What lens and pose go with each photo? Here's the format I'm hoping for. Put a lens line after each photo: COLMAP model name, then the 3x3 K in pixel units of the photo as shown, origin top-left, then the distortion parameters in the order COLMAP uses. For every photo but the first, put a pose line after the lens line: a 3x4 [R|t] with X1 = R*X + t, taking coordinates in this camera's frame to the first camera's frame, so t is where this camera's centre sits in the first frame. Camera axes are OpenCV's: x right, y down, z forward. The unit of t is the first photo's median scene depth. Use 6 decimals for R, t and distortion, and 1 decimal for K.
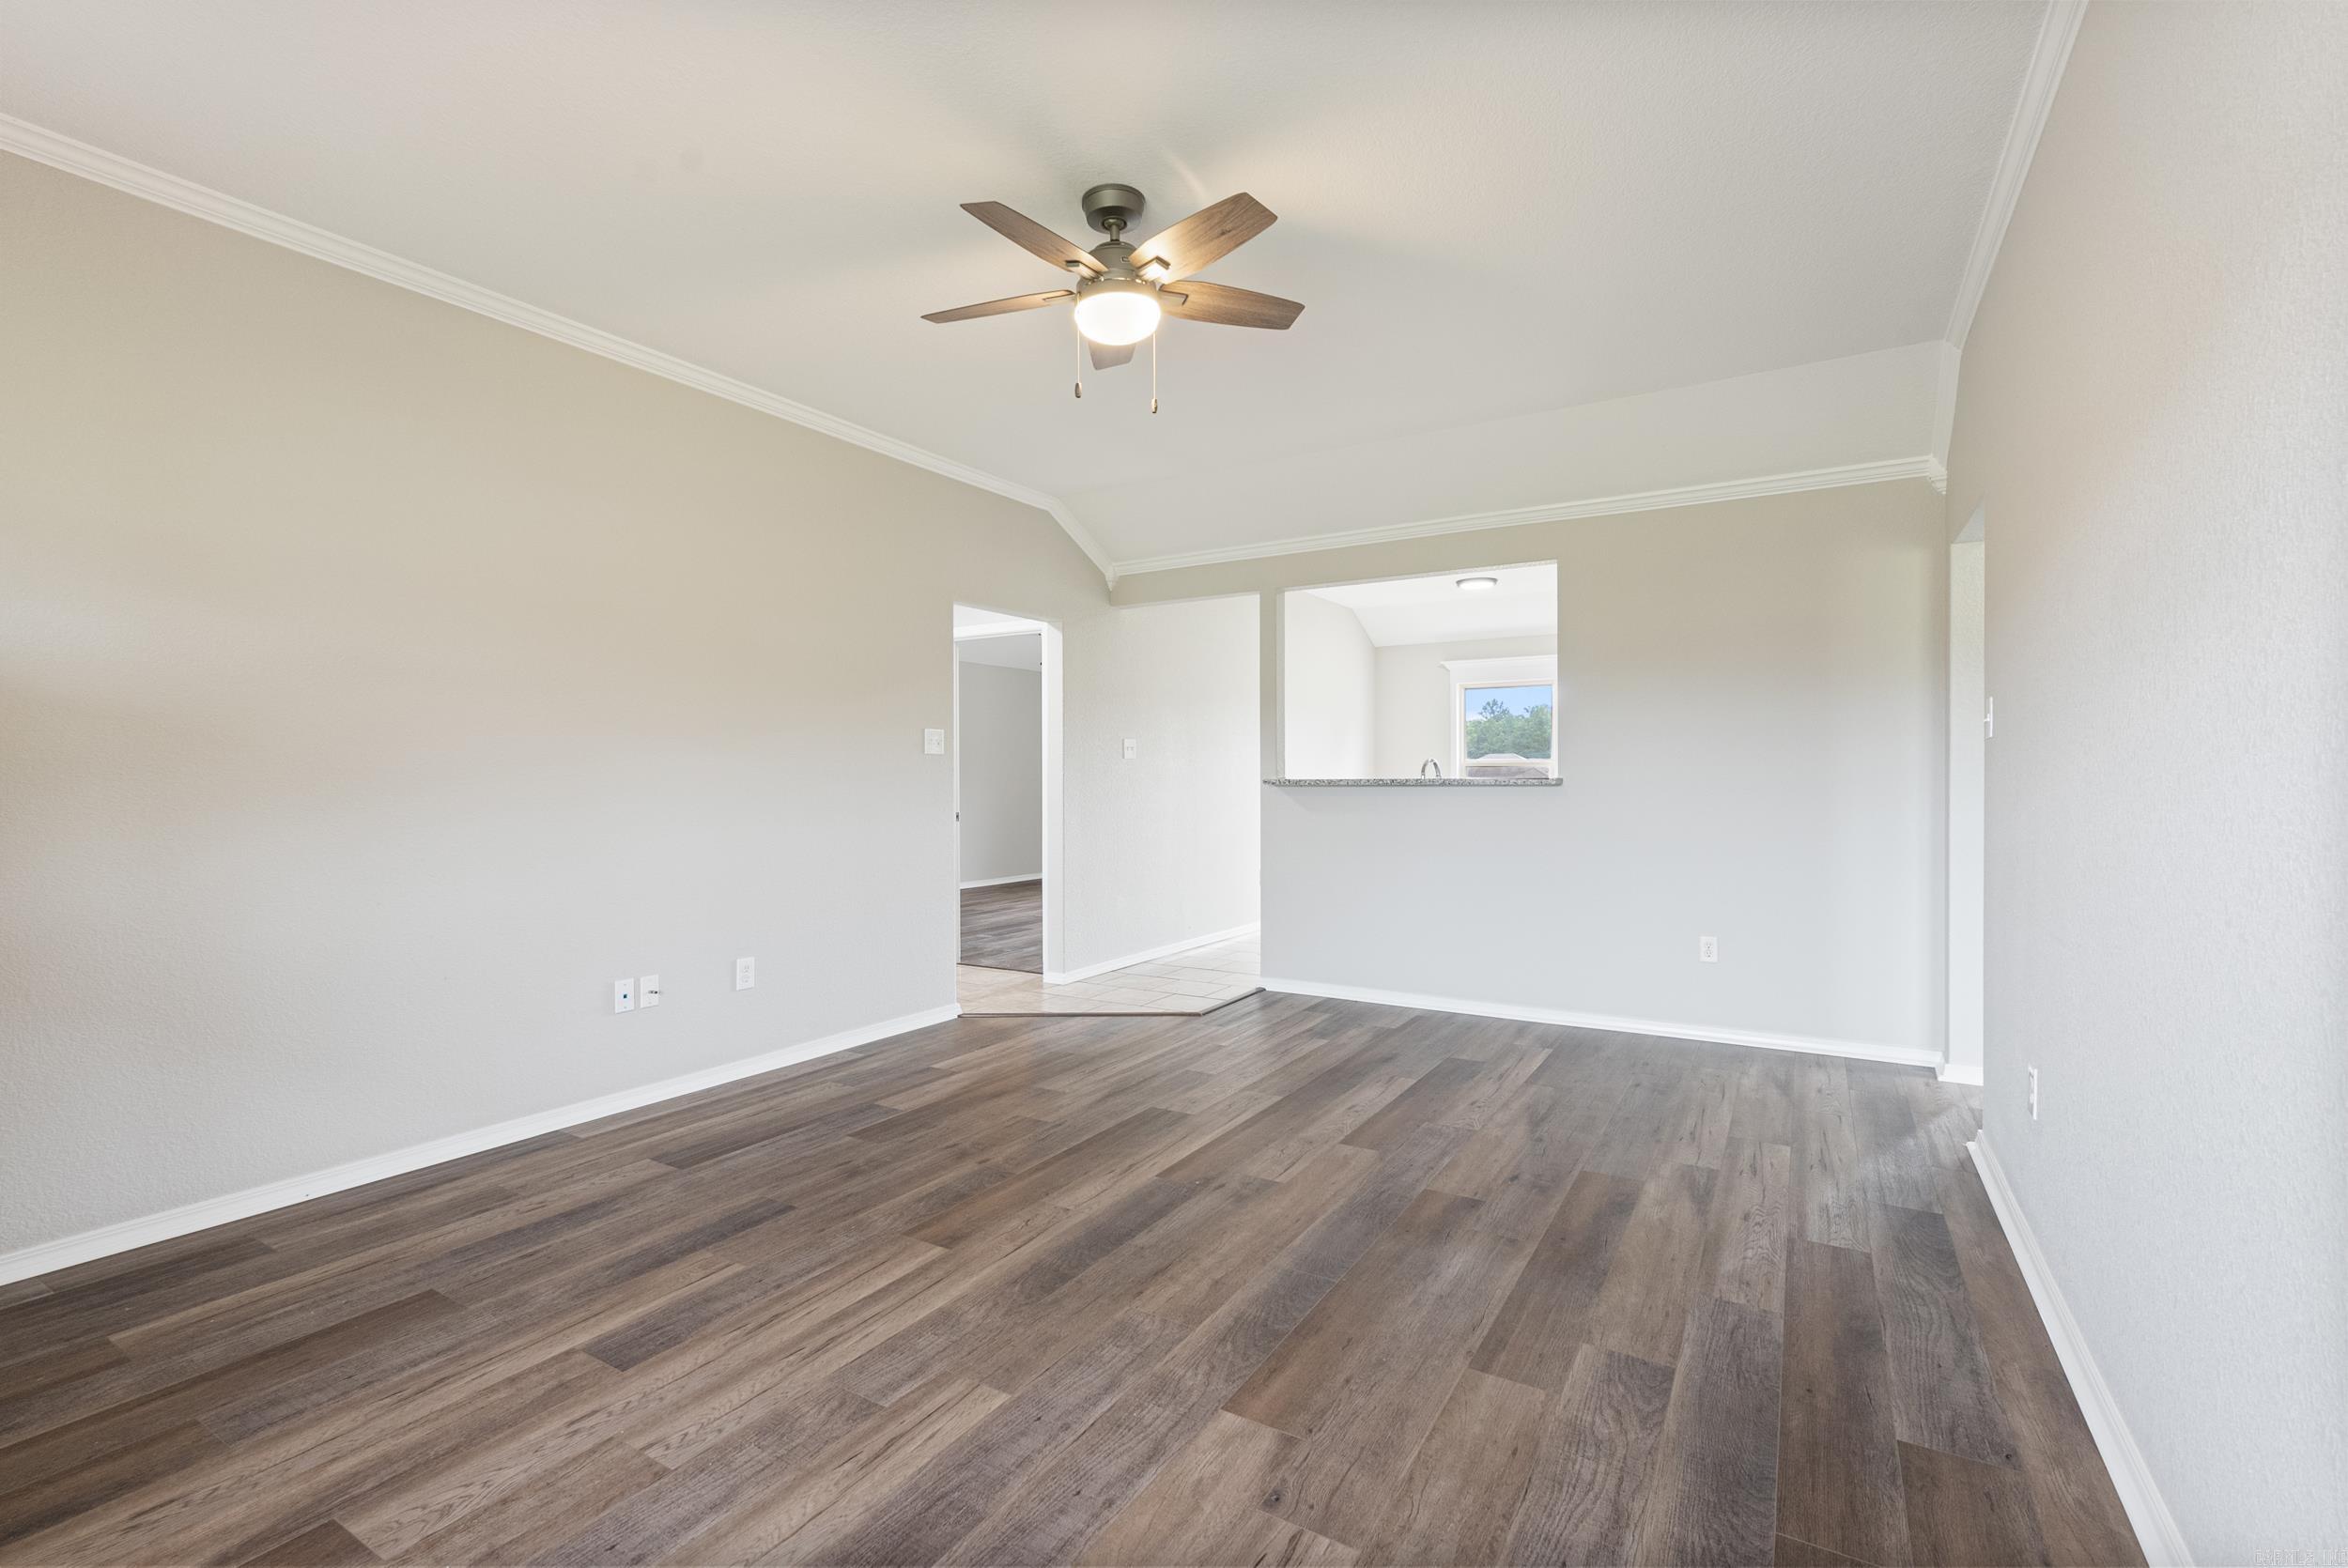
lens RADIAL K [[1042.0, 0, 1177.0], [0, 1042.0, 777.0], [0, 0, 1]] dist [-0.003892, -0.000363]
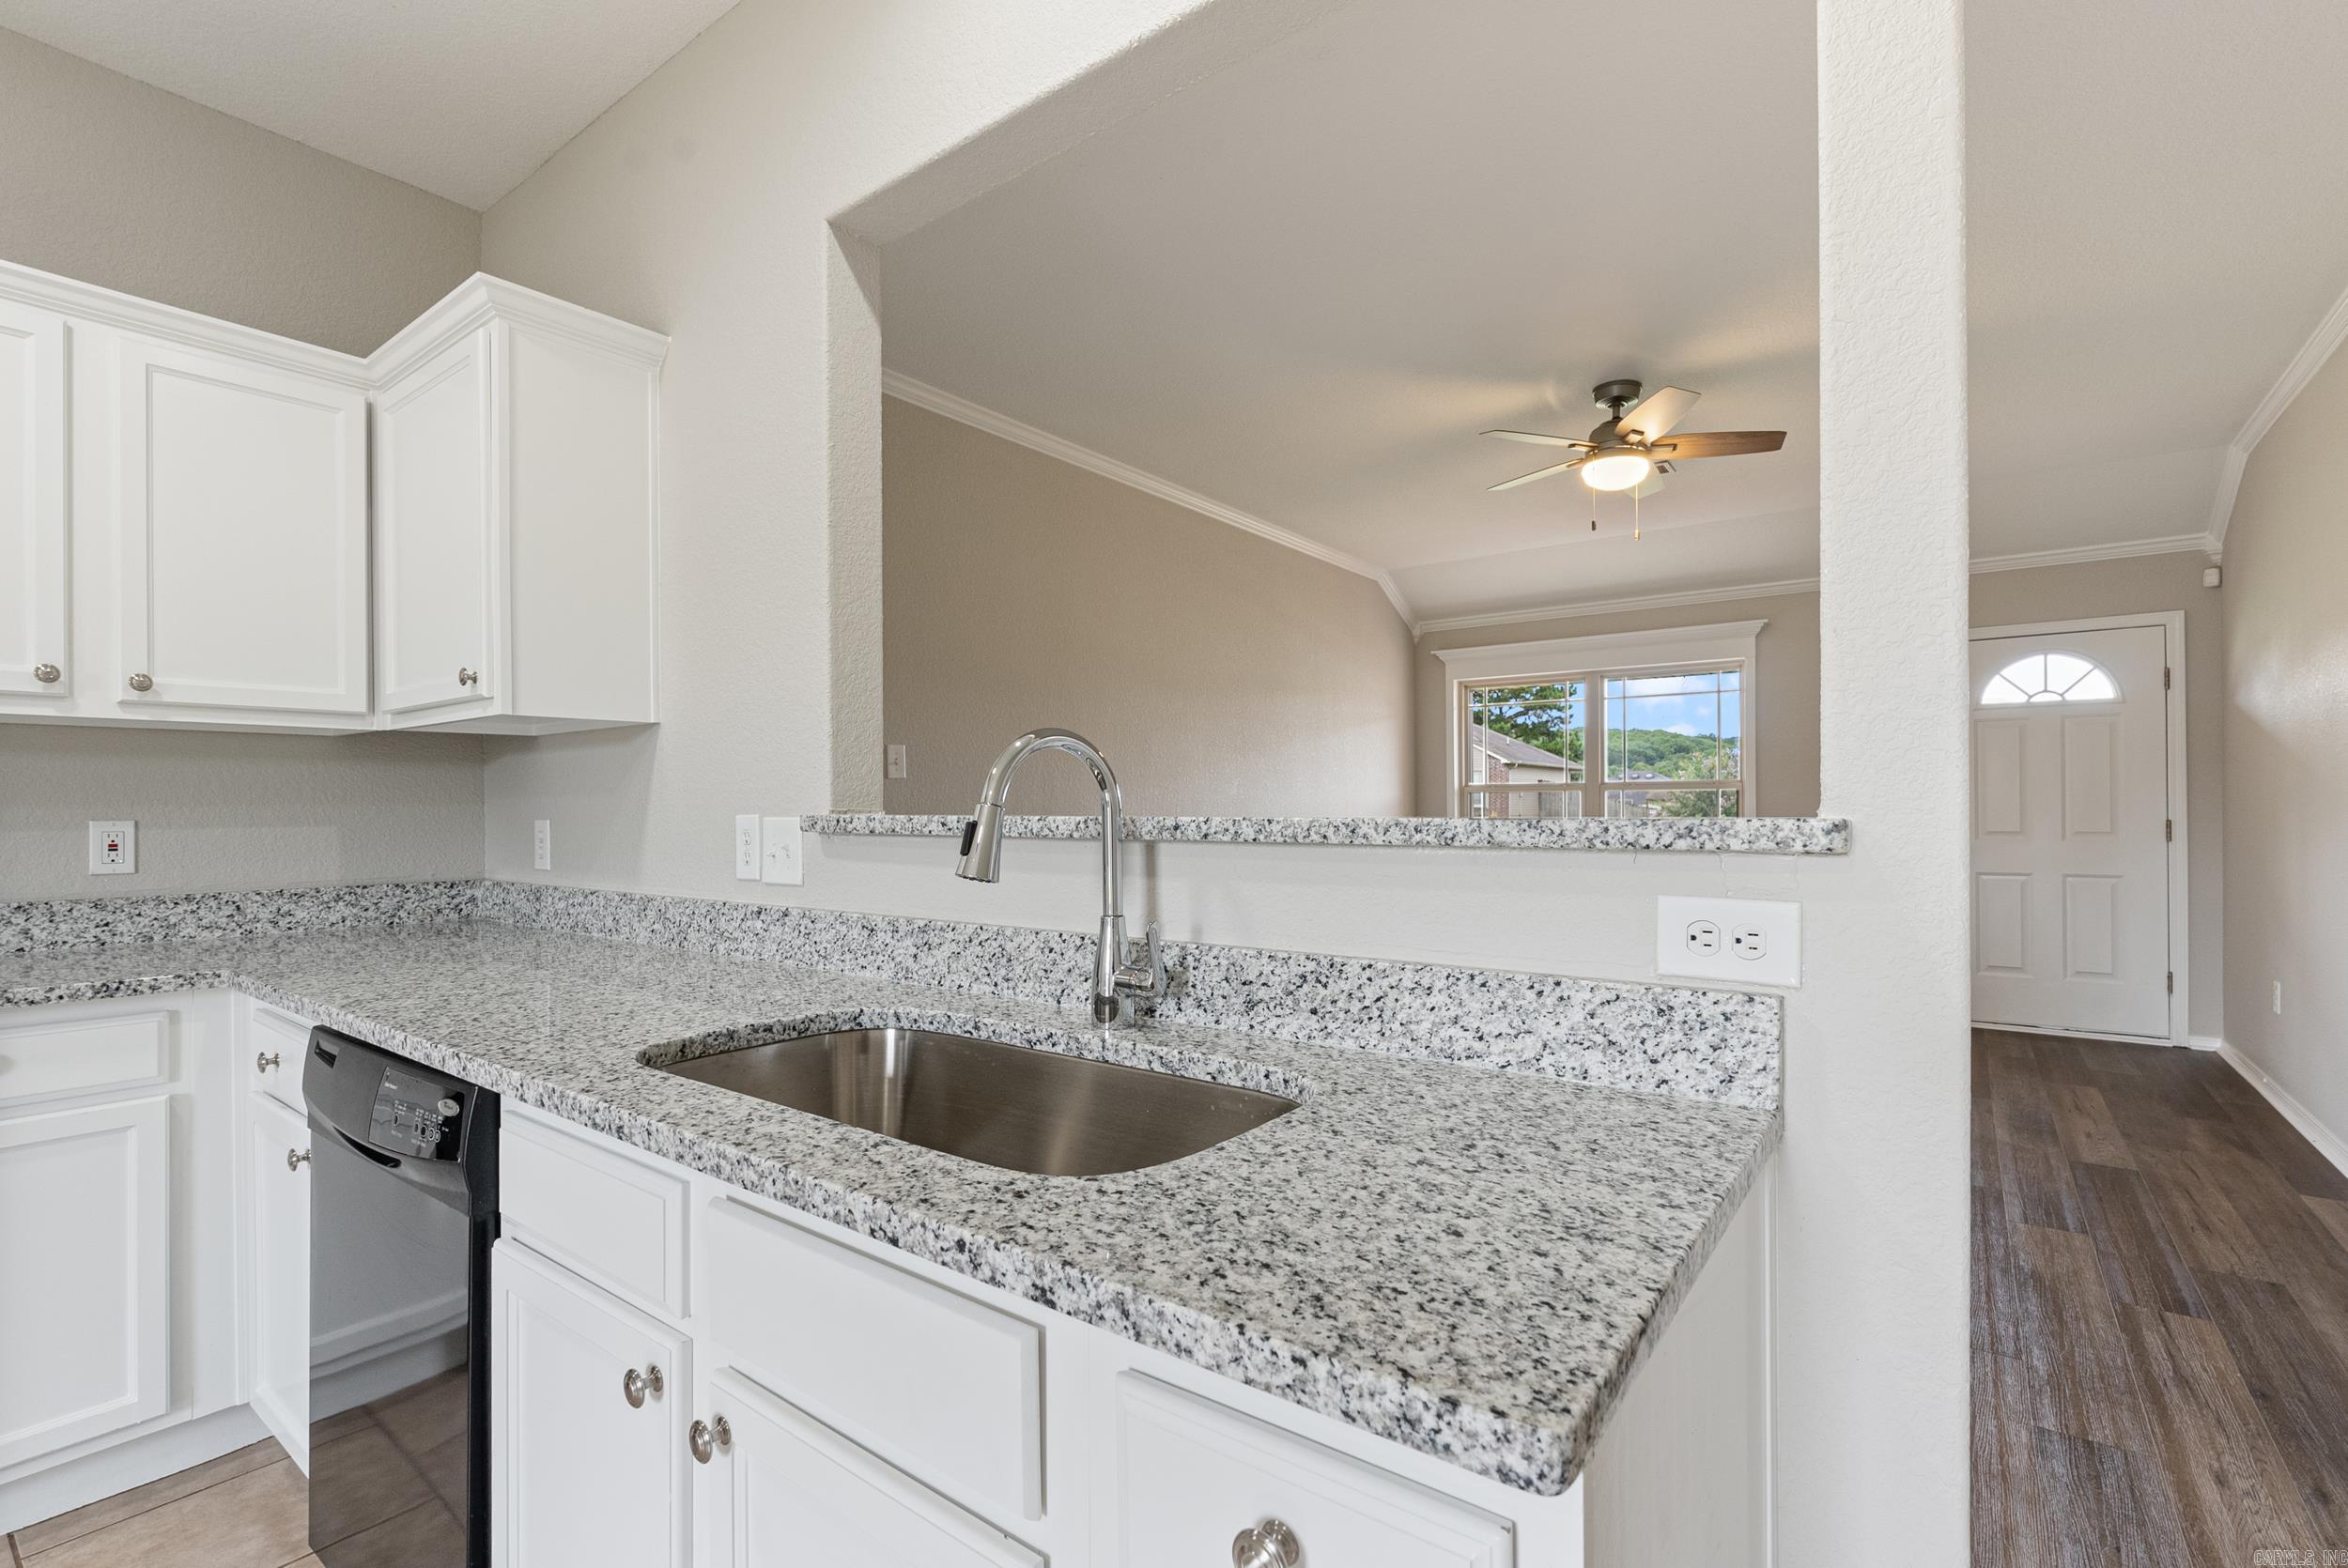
lens RADIAL K [[1051.7, 0, 1180.4], [0, 1051.7, 805.3], [0, 0, 1]] dist [-0.007152, 0.000526]
pose [[-0.995728, 0.008426, 0.091949, 0.331366], [0.008298, 0.999964, -0.001779, -0.001938], [-0.091961, -0.001008, -0.995762, 2.061868]]
